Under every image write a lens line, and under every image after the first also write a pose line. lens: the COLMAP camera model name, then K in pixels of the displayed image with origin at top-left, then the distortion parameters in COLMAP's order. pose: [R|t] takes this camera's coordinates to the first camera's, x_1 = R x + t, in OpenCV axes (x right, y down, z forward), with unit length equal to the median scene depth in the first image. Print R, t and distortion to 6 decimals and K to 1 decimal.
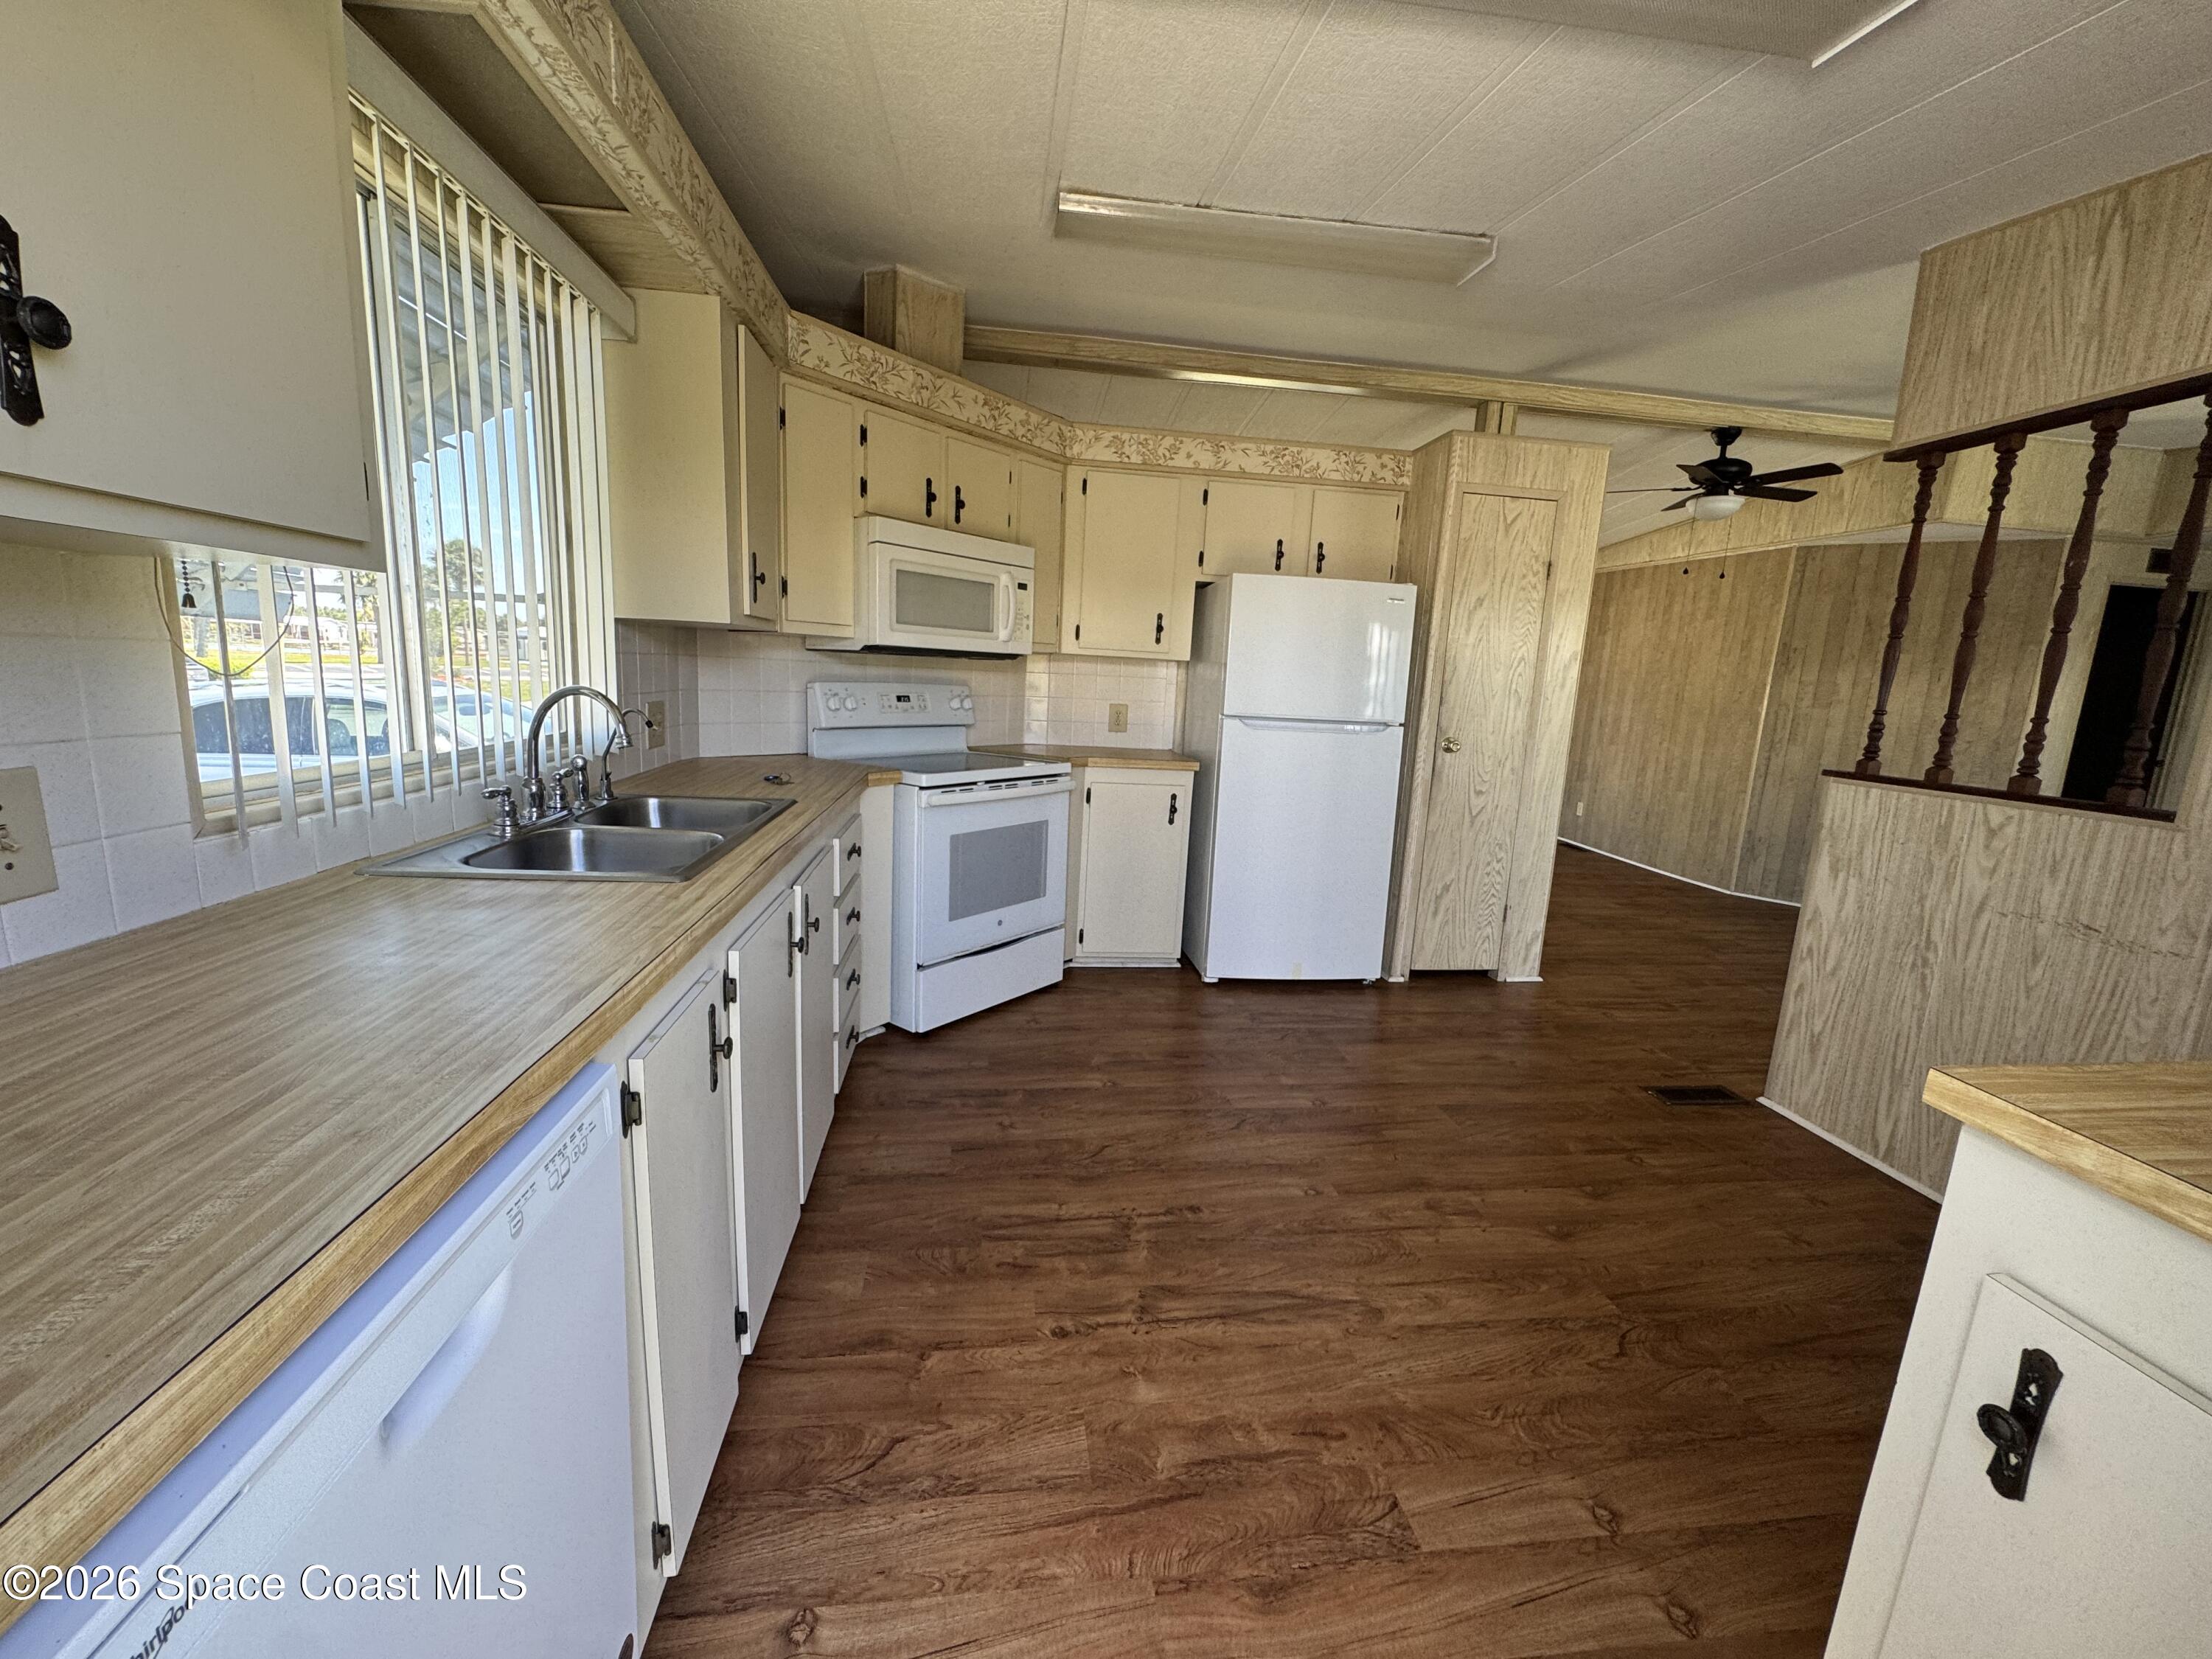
lens RADIAL K [[882.9, 0, 1107.2], [0, 882.9, 822.3], [0, 0, 1]] dist [-0.004567, 0.001185]
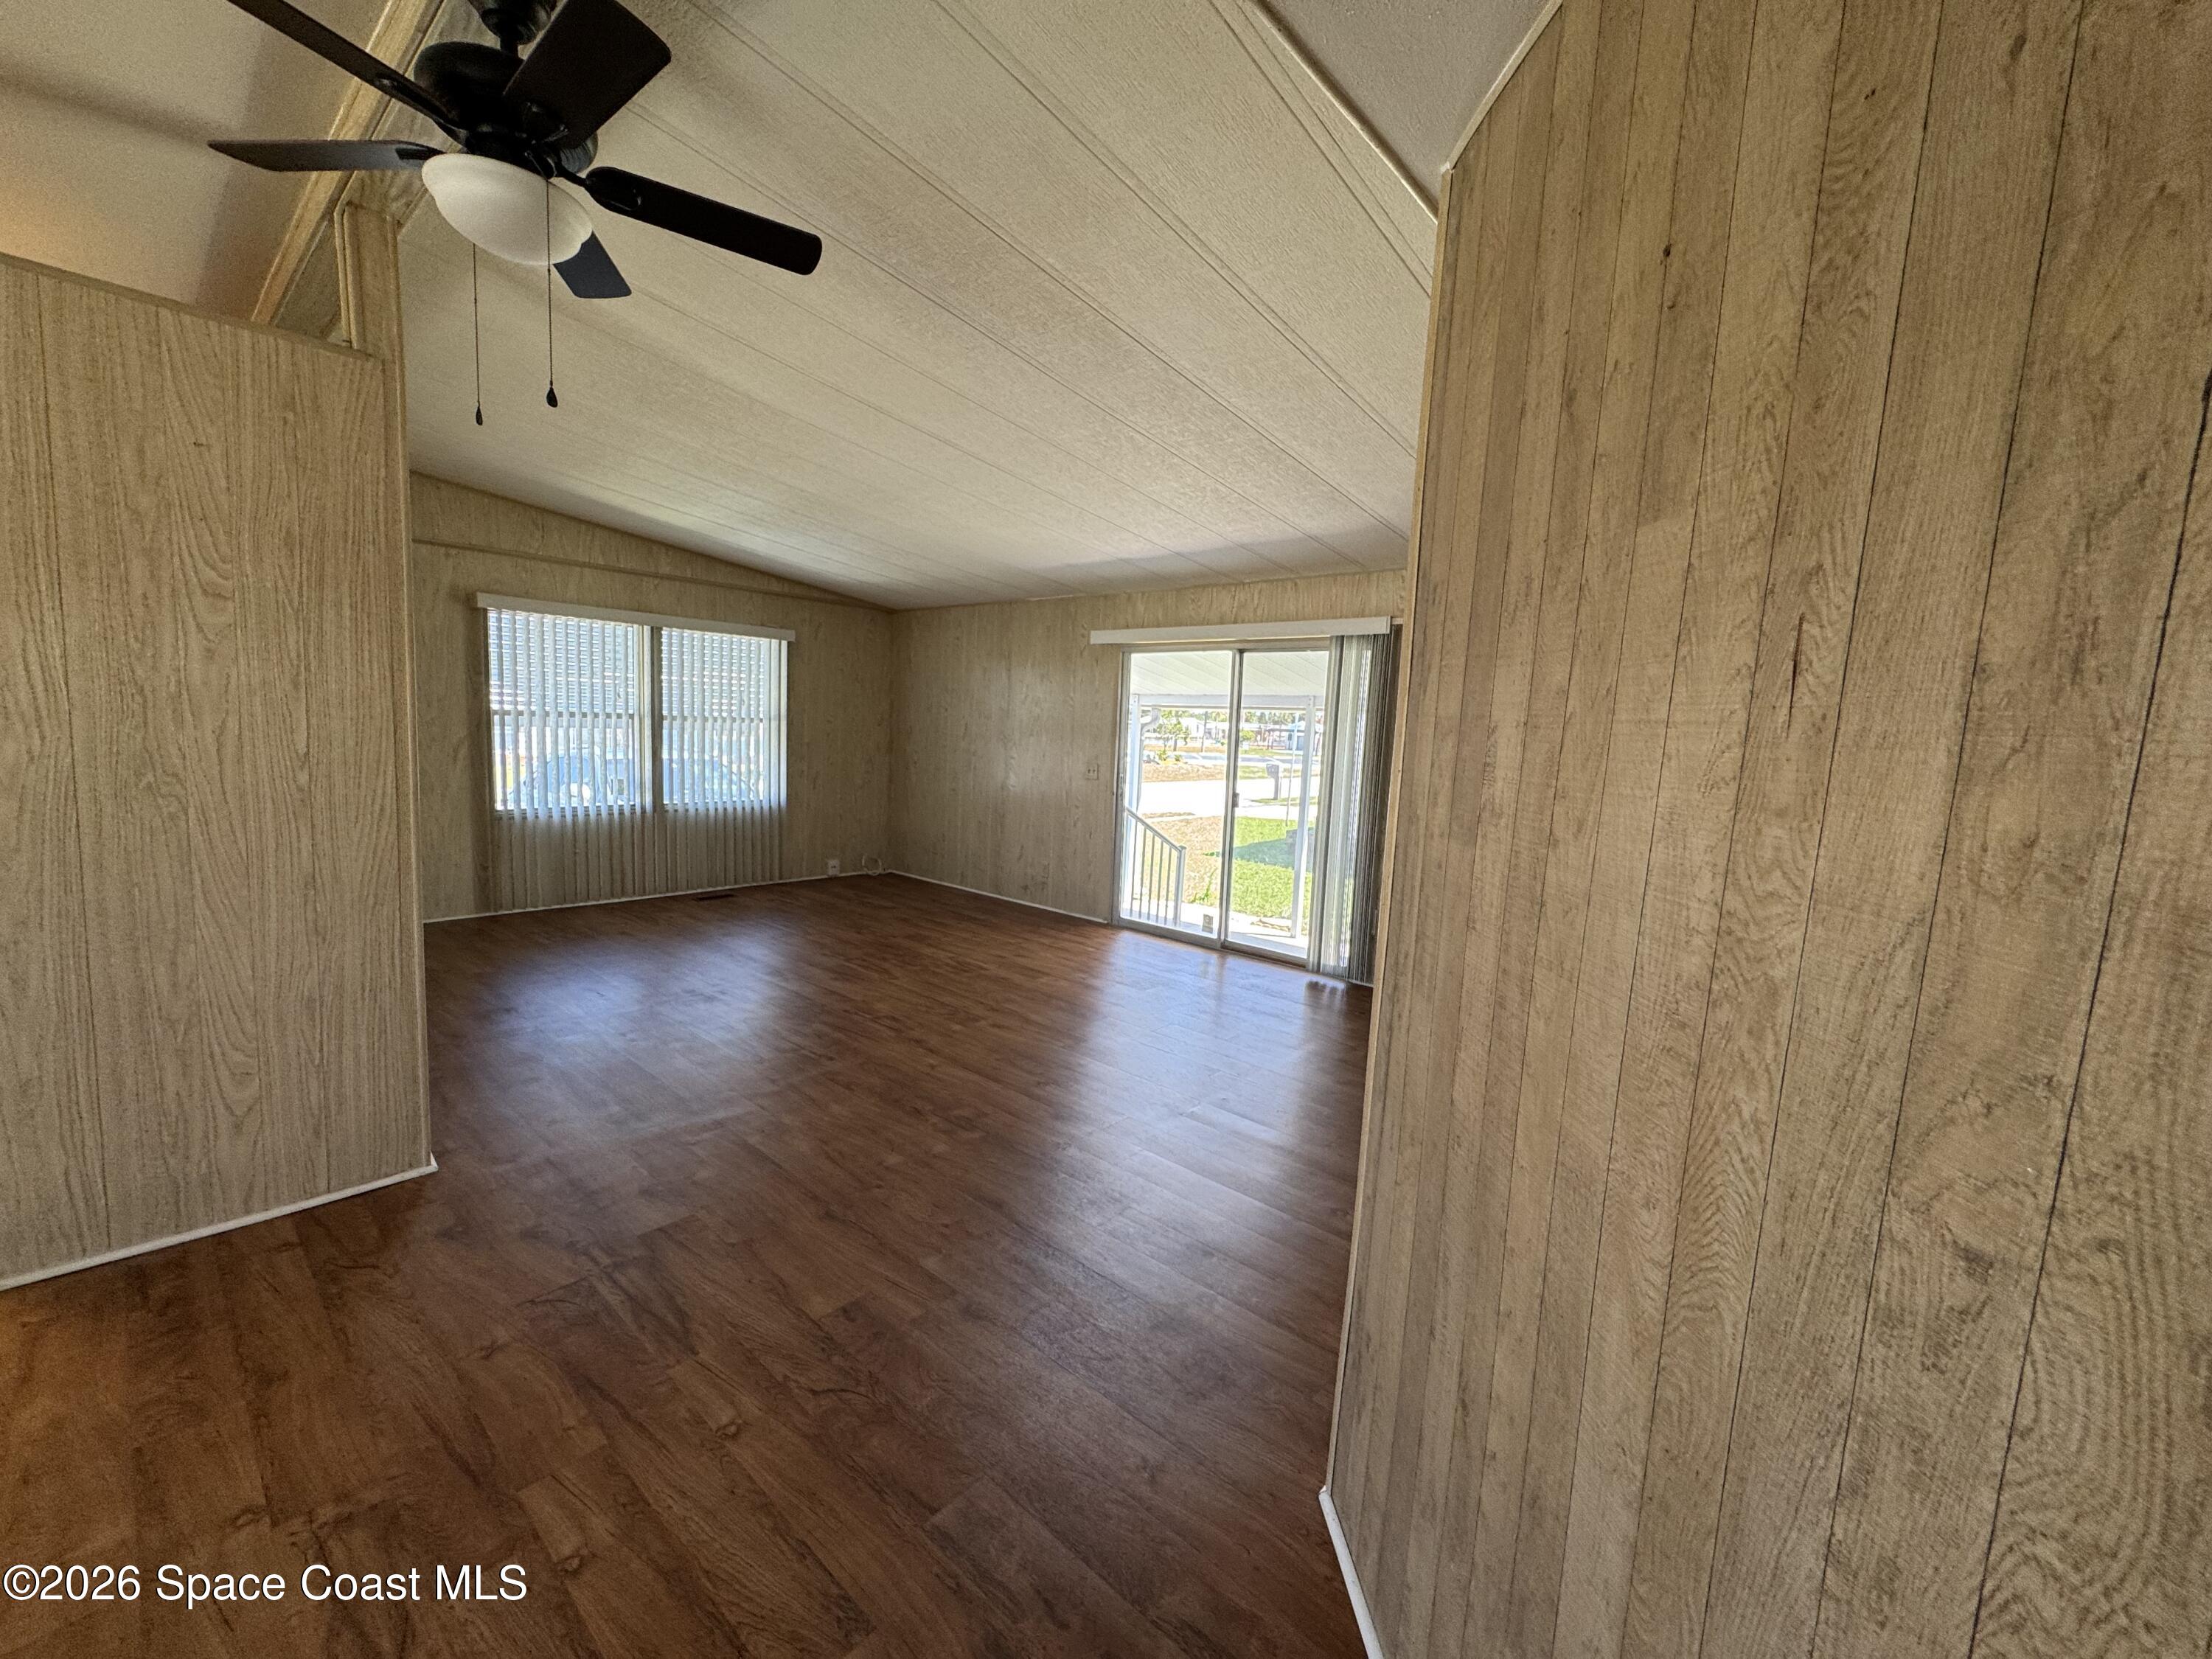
lens RADIAL K [[882.9, 0, 1102.9], [0, 882.9, 825.0], [0, 0, 1]] dist [-0.004567, 0.001185]
pose [[0.662461, 0.065073, -0.746265, 1.783955], [-0.139955, 0.989430, -0.037962, -0.220662], [0.735906, 0.129592, 0.664566, 1.548345]]
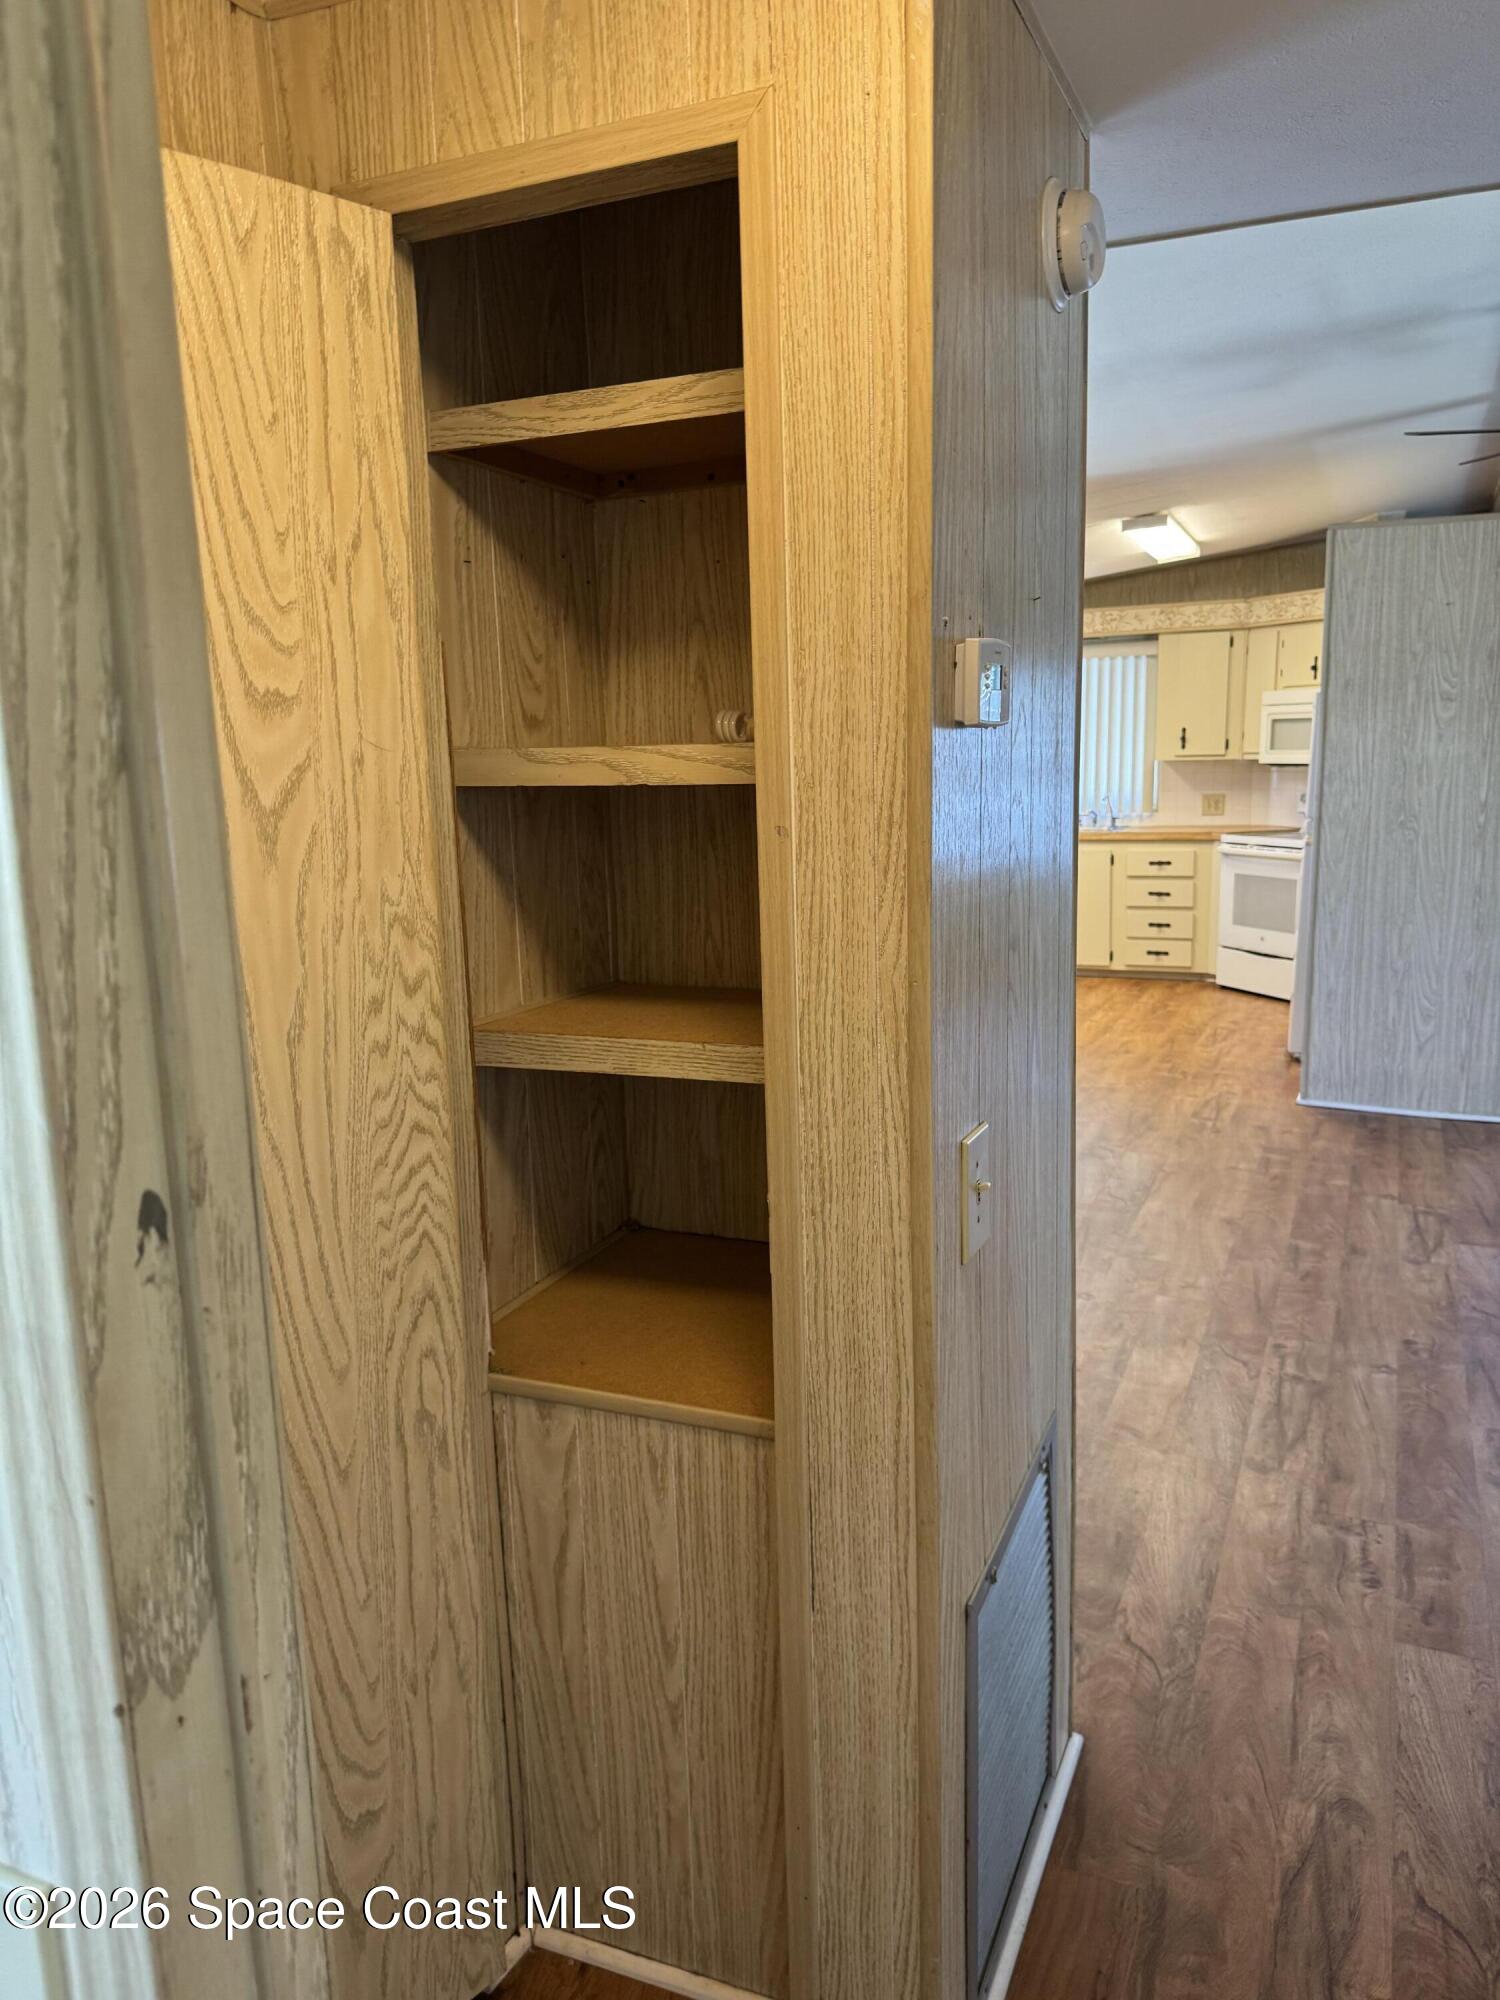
lens RADIAL K [[1418.0, 0, 745.6], [0, 1418.0, 985.9], [0, 0, 1]] dist [0.014372, -0.041214]
pose [[-0.523390, 0.107348, -0.845304, 2.829756], [-0.146913, 0.965808, 0.213616, -0.236214], [0.839333, 0.235991, -0.489723, 1.695531]]
